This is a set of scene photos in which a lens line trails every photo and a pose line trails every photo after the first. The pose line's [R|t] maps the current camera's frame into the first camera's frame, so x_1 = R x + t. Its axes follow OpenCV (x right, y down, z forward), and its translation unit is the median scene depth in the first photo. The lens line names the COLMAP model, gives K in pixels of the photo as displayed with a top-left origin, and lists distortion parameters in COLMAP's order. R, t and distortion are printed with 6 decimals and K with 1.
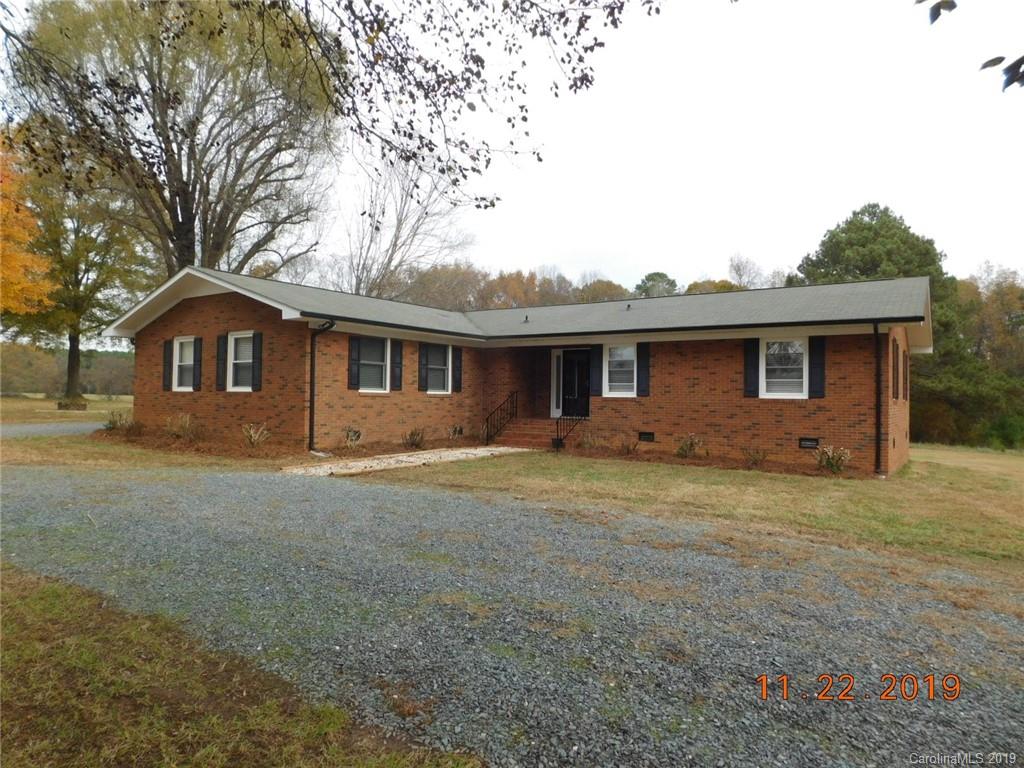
lens RADIAL K [[648.2, 0, 512.0], [0, 648.2, 384.0], [0, 0, 1]] dist [-0.050963, 0.041680]
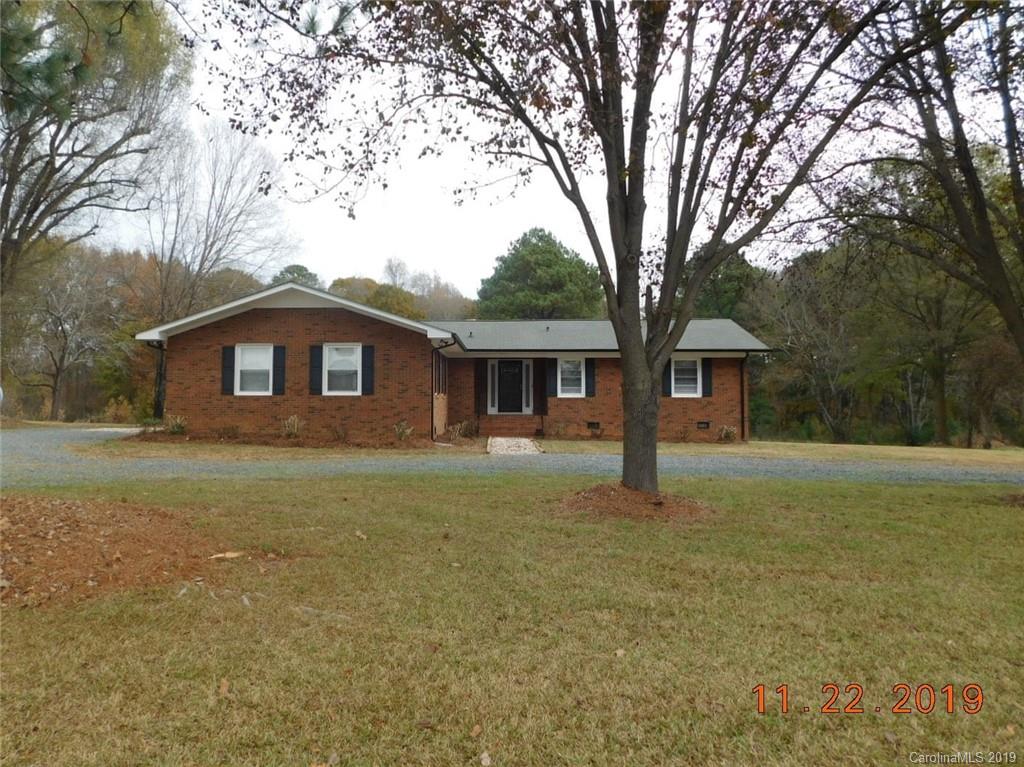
lens RADIAL K [[679.0, 0, 515.1], [0, 679.0, 382.3], [0, 0, 1]] dist [-0.070595, 0.051670]
pose [[0.859755, 0.002381, 0.510702, -0.677955], [-0.001023, 0.999995, -0.002940, -0.007117], [-0.510706, 0.002006, 0.859753, -0.167375]]
